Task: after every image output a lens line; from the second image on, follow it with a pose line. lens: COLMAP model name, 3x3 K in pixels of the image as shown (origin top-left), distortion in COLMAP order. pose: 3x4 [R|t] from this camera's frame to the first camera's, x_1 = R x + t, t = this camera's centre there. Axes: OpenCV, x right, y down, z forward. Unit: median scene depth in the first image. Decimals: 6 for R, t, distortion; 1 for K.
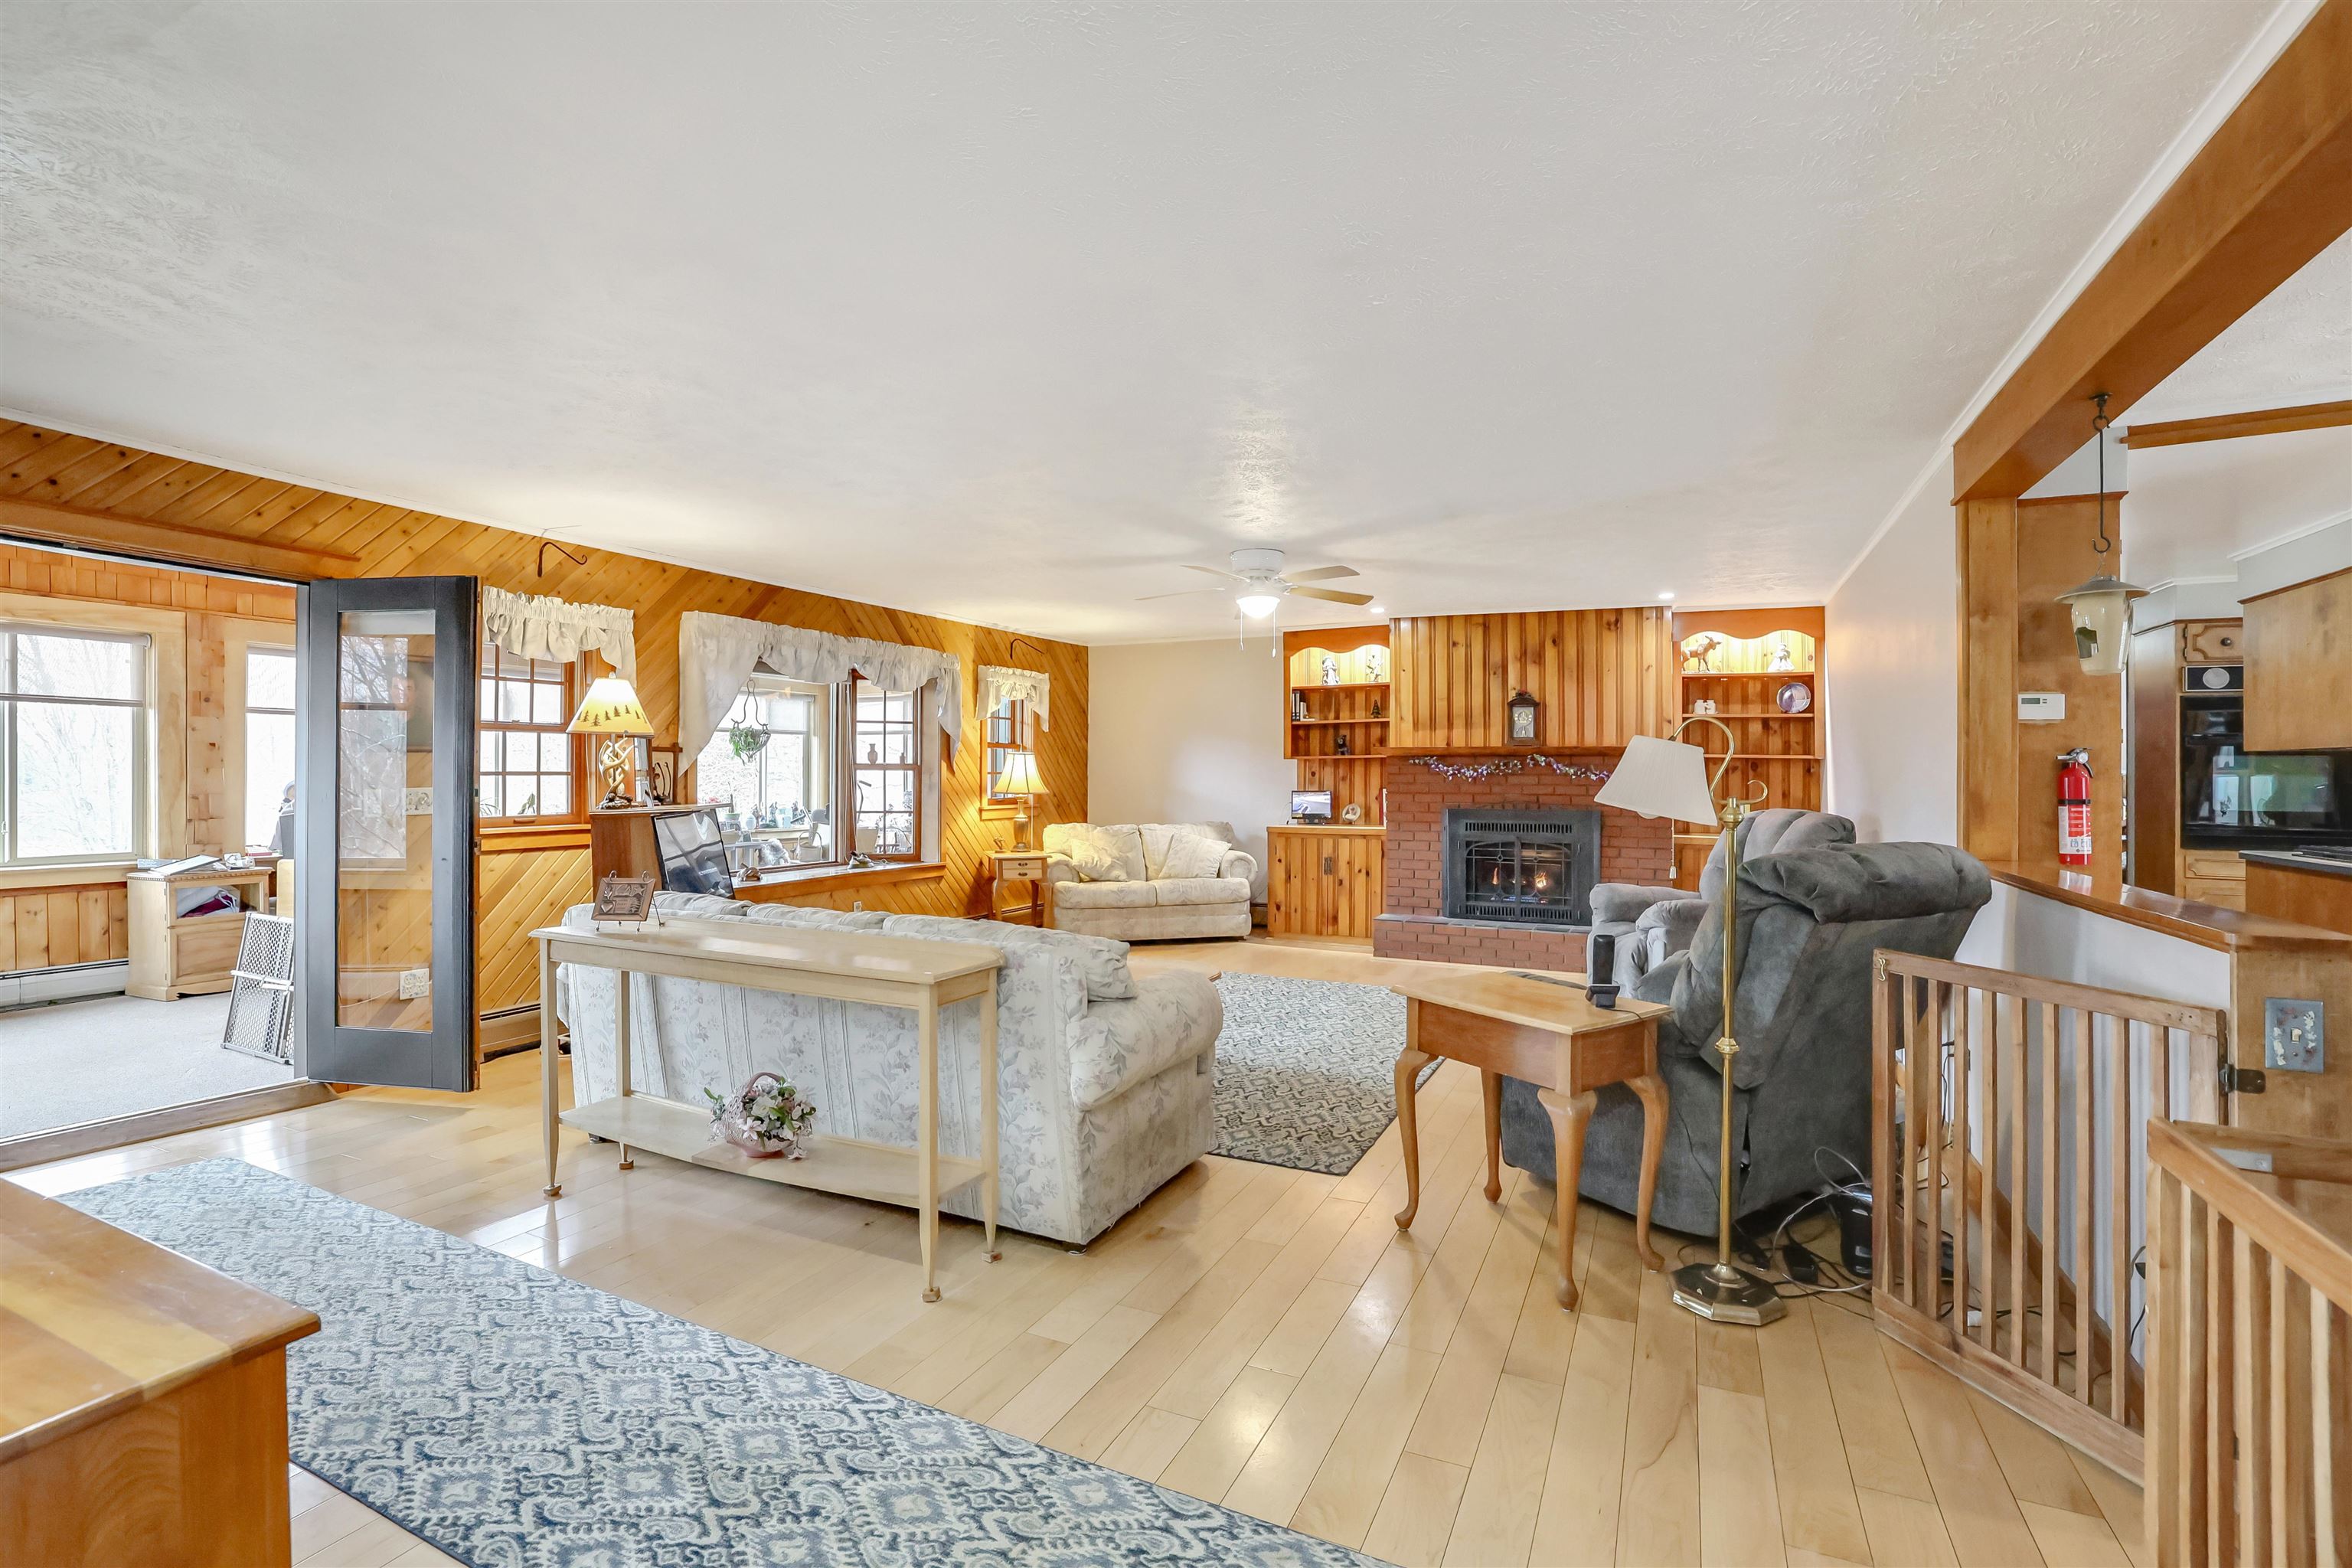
lens RADIAL K [[1104.7, 0, 1282.9], [0, 1104.7, 769.9], [0, 0, 1]] dist [-0.003651, 0.005865]
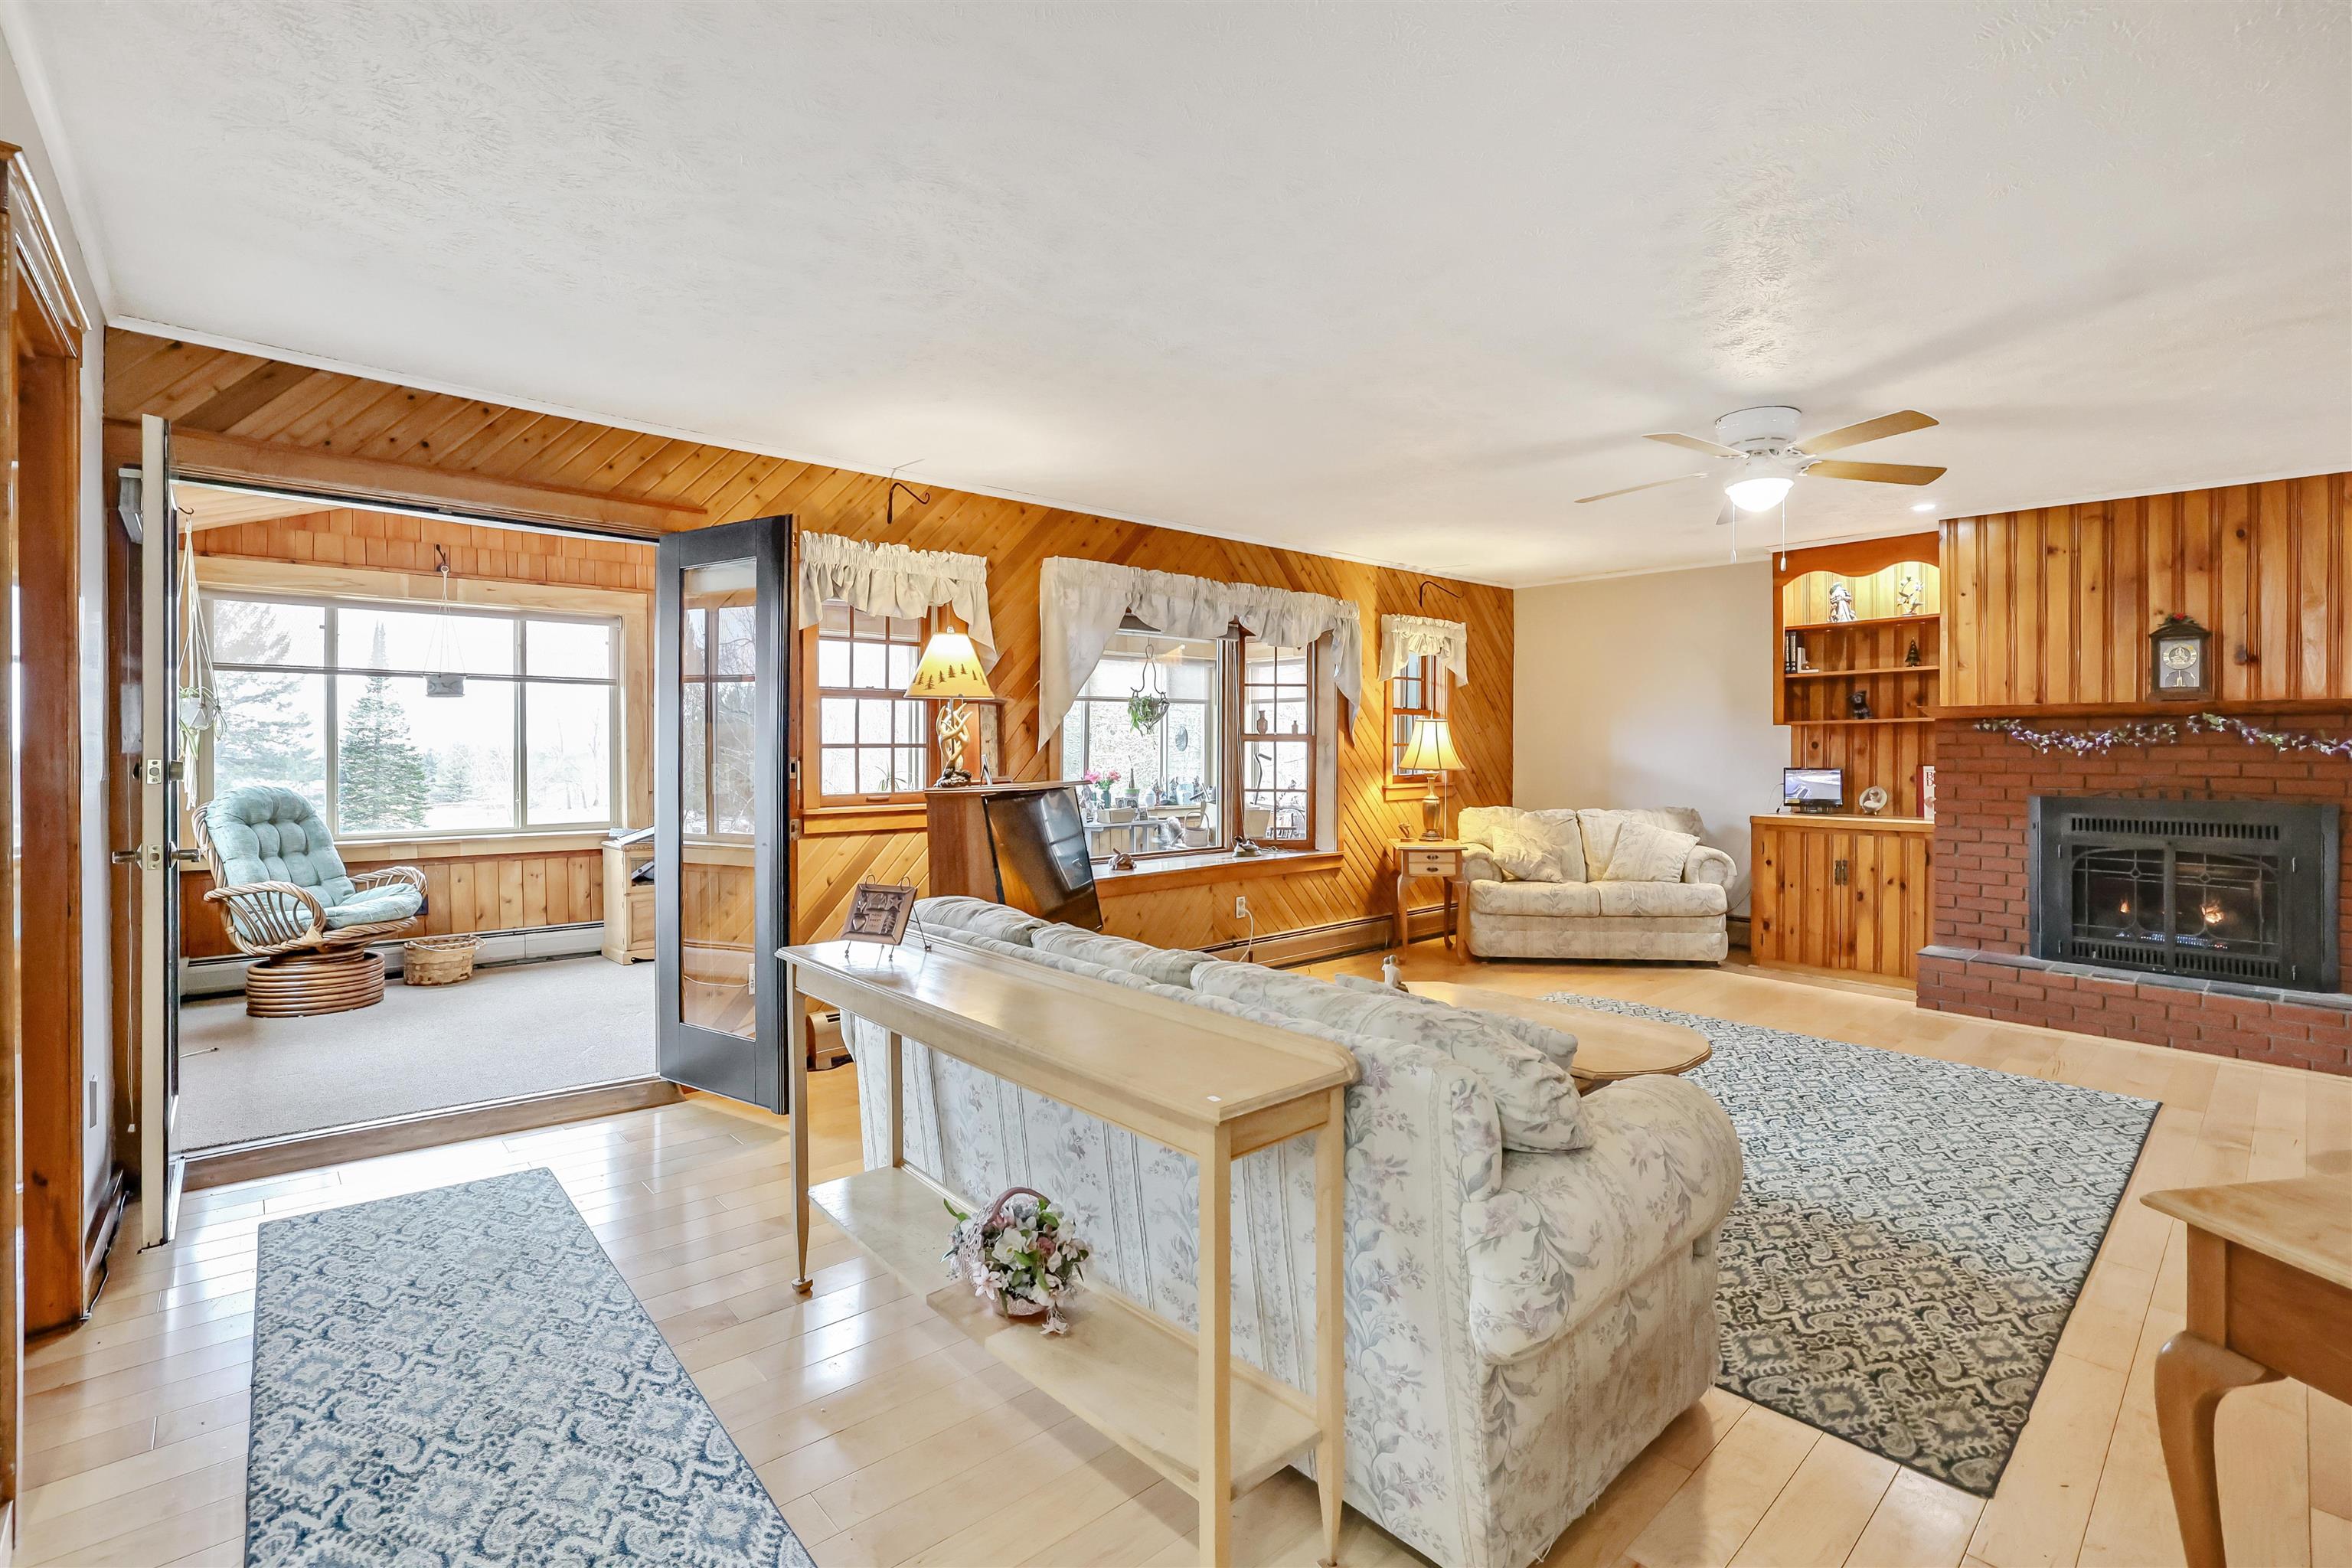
lens RADIAL K [[1060.4, 0, 1151.4], [0, 1060.4, 798.2], [0, 0, 1]] dist [-0.029629, 0.011102]
pose [[0.883931, 0.020762, -0.467156, -0.085377], [0.004714, 0.998568, 0.053298, 0.000894], [0.467593, -0.049314, 0.882567, 0.331943]]
